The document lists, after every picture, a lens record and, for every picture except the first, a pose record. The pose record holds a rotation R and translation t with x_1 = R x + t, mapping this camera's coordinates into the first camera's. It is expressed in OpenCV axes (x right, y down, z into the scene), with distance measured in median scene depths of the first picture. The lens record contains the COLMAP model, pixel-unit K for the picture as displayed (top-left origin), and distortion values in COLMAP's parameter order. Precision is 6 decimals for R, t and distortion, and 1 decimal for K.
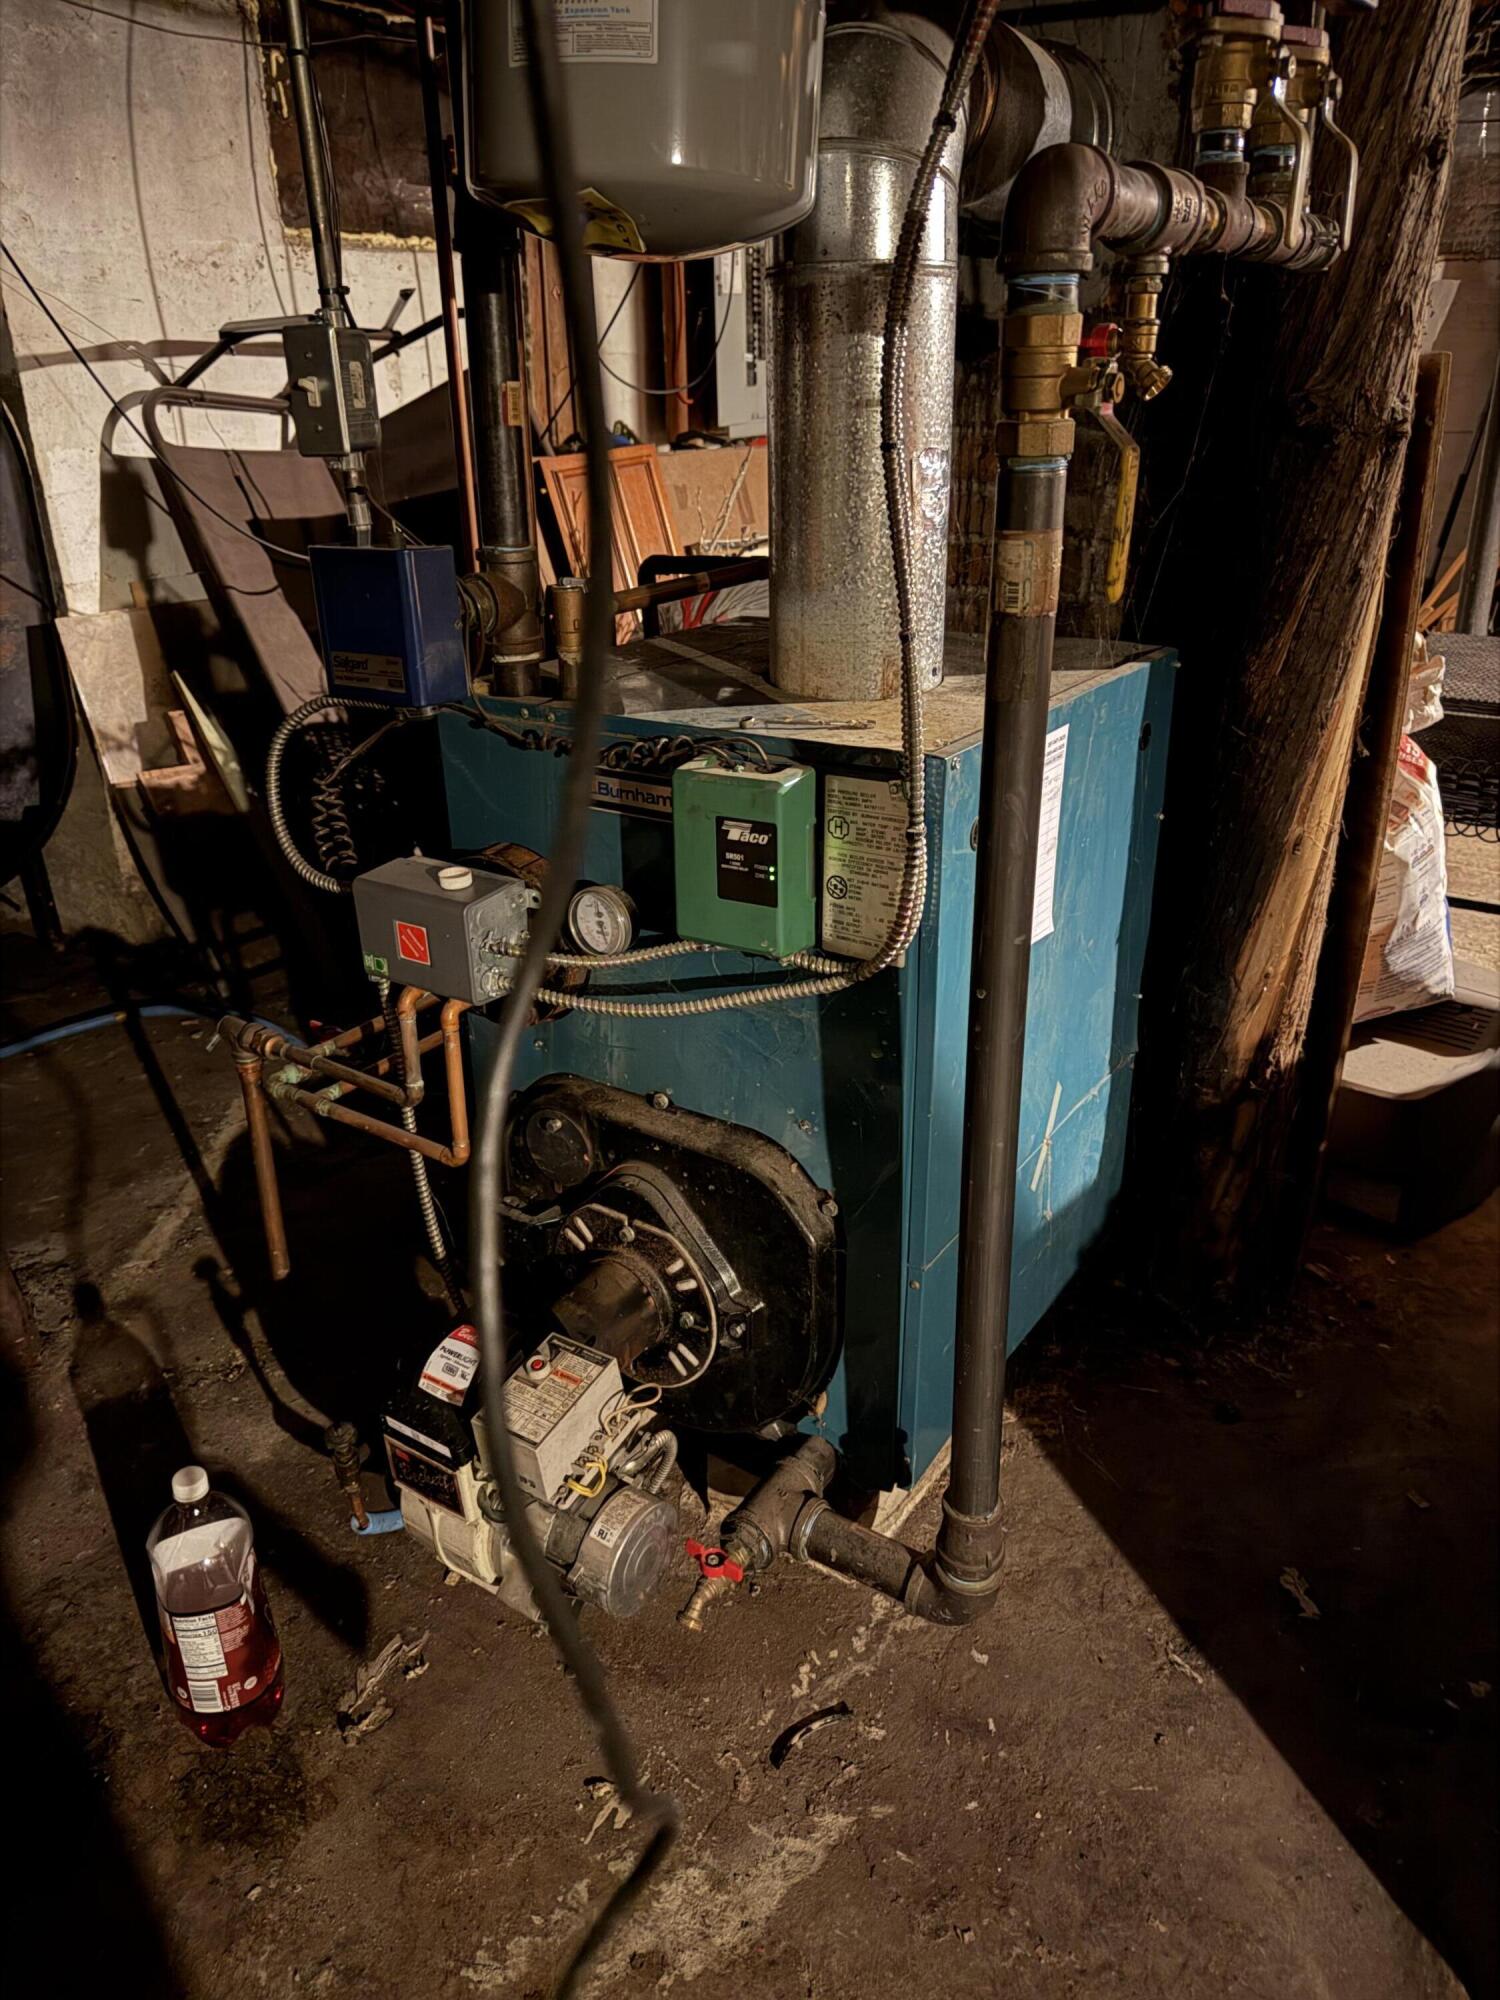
lens RADIAL K [[1451.4, 0, 742.8], [0, 1451.4, 1000.1], [0, 0, 1]] dist [0.000551, -0.008235]
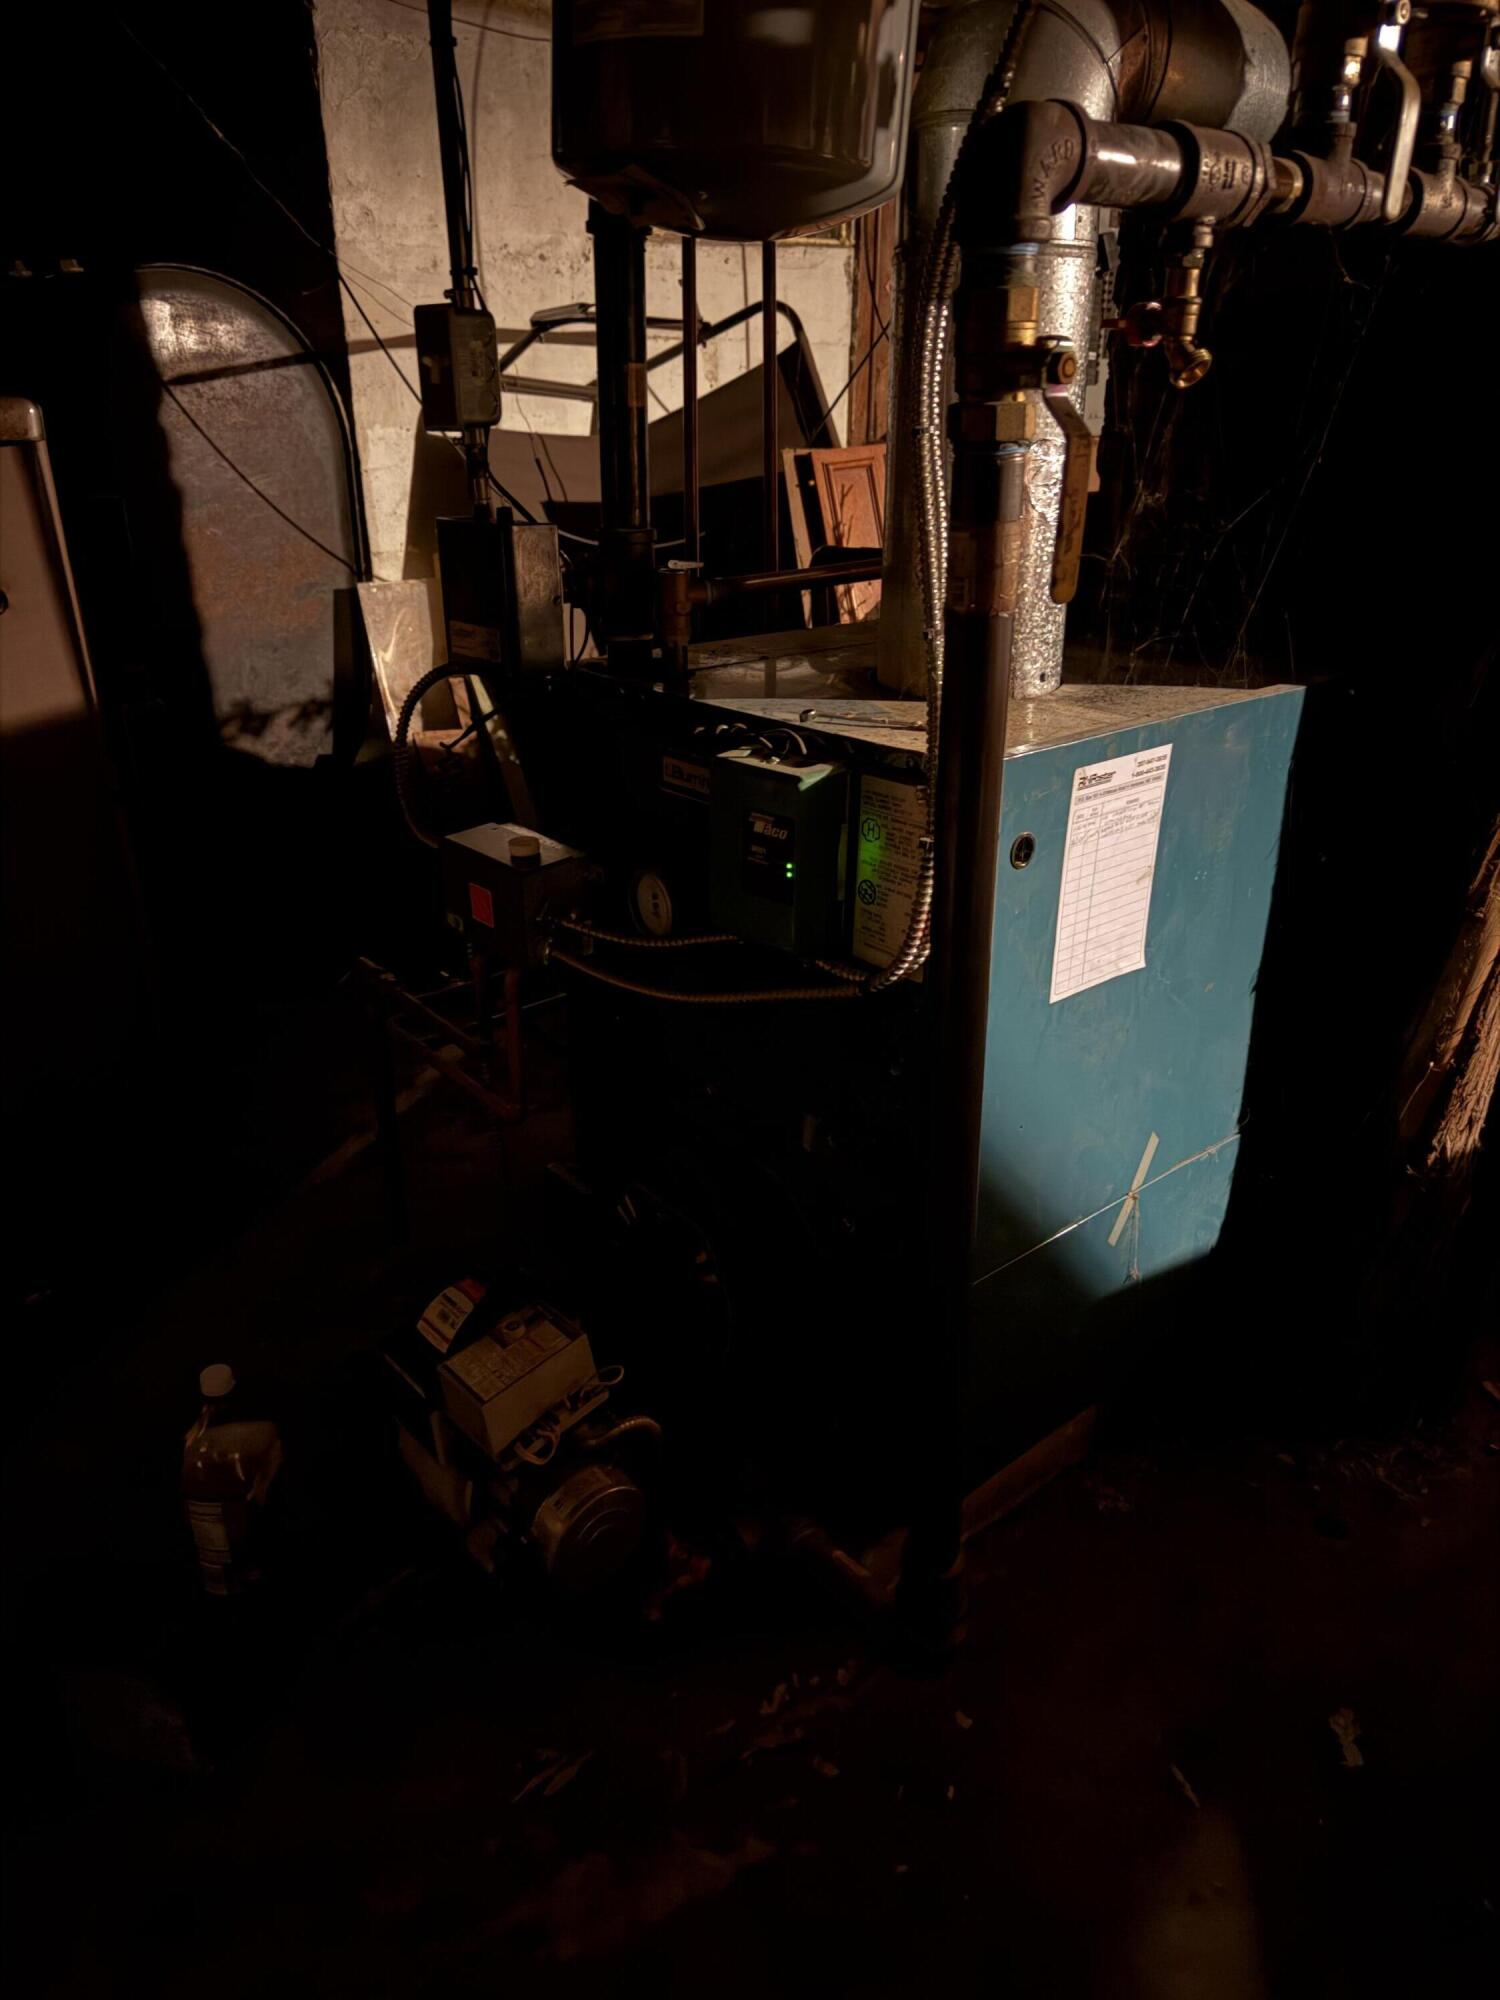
lens RADIAL K [[1451.4, 0, 743.8], [0, 1451.4, 1004.8], [0, 0, 1]] dist [0.000551, -0.008235]
pose [[0.961767, 0.123488, -0.244449, 0.178566], [-0.123017, 0.992255, 0.017255, -0.007828], [0.244686, 0.013476, 0.969509, 0.037188]]
